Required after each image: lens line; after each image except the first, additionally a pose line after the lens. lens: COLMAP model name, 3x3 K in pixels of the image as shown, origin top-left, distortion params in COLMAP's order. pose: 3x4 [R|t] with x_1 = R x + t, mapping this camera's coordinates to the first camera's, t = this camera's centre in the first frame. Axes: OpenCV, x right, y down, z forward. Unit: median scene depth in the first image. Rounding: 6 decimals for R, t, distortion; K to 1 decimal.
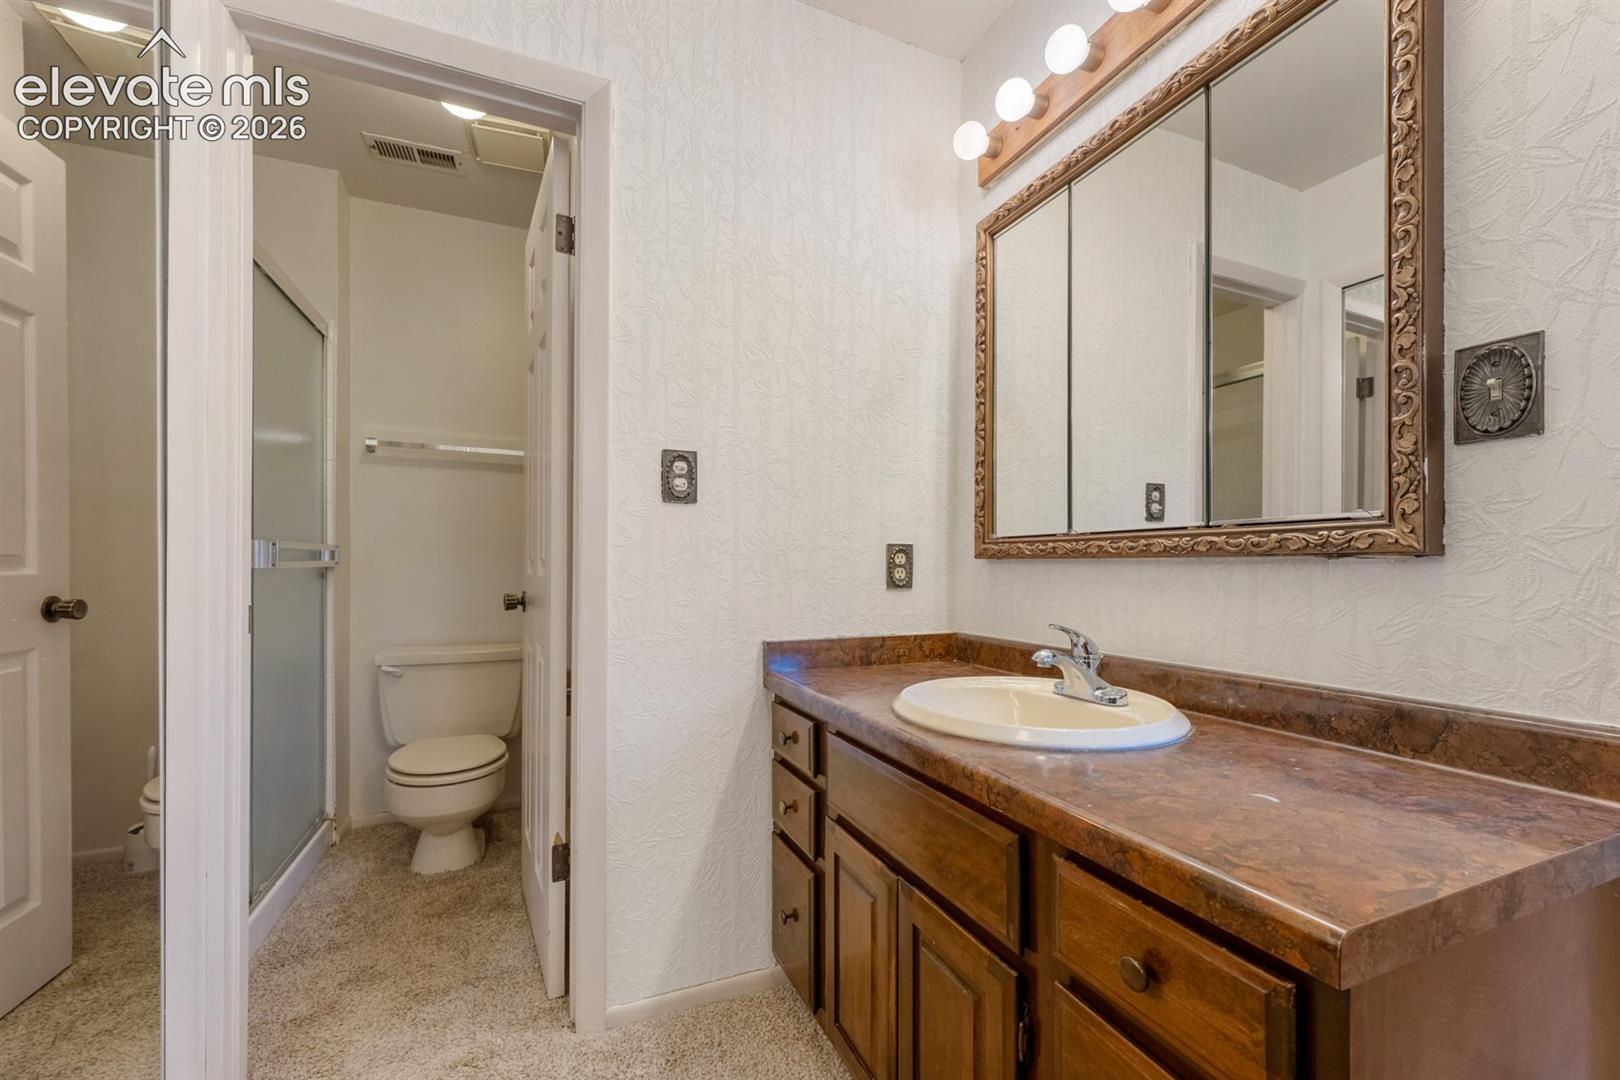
lens RADIAL K [[659.6, 0, 809.7], [0, 659.6, 563.3], [0, 0, 1]] dist [-0.000437, -0.000074]
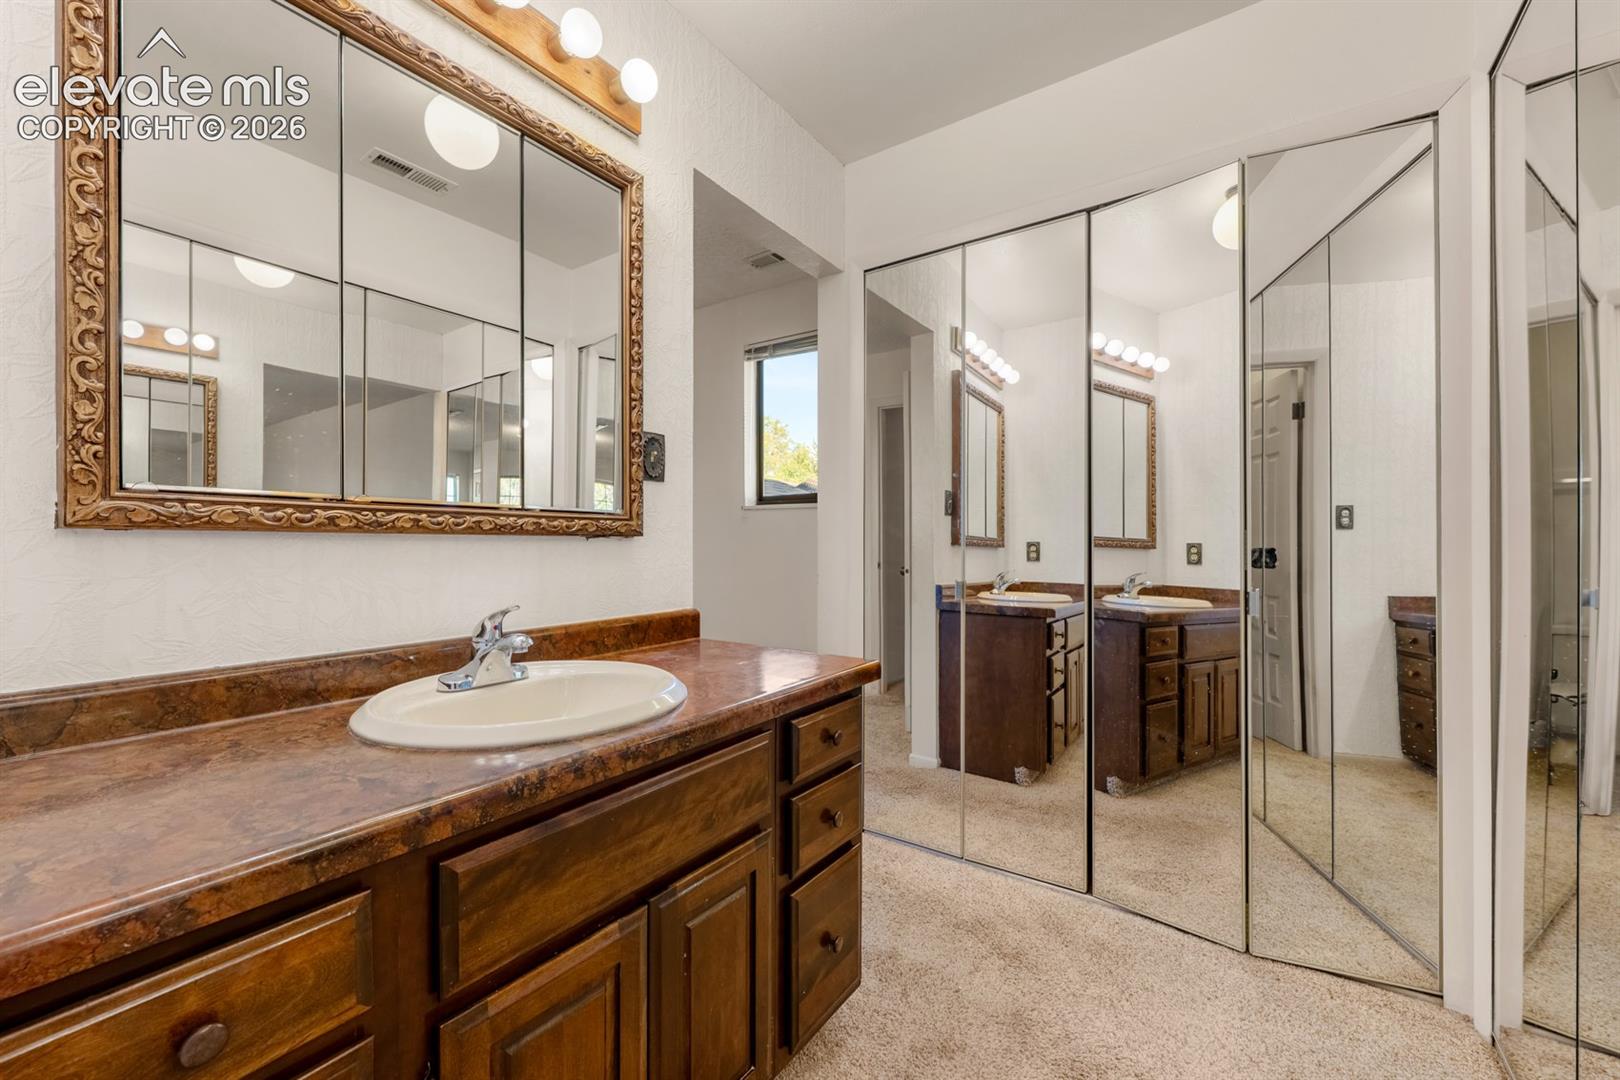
lens RADIAL K [[668.2, 0, 685.2], [0, 668.2, 544.4], [0, 0, 1]] dist [0.000412, 0.000011]
pose [[-0.446484, -0.005032, 0.894777, -0.513715], [-0.005745, 0.999980, 0.002757, 0.001778], [-0.894773, -0.003910, -0.446504, 1.089699]]
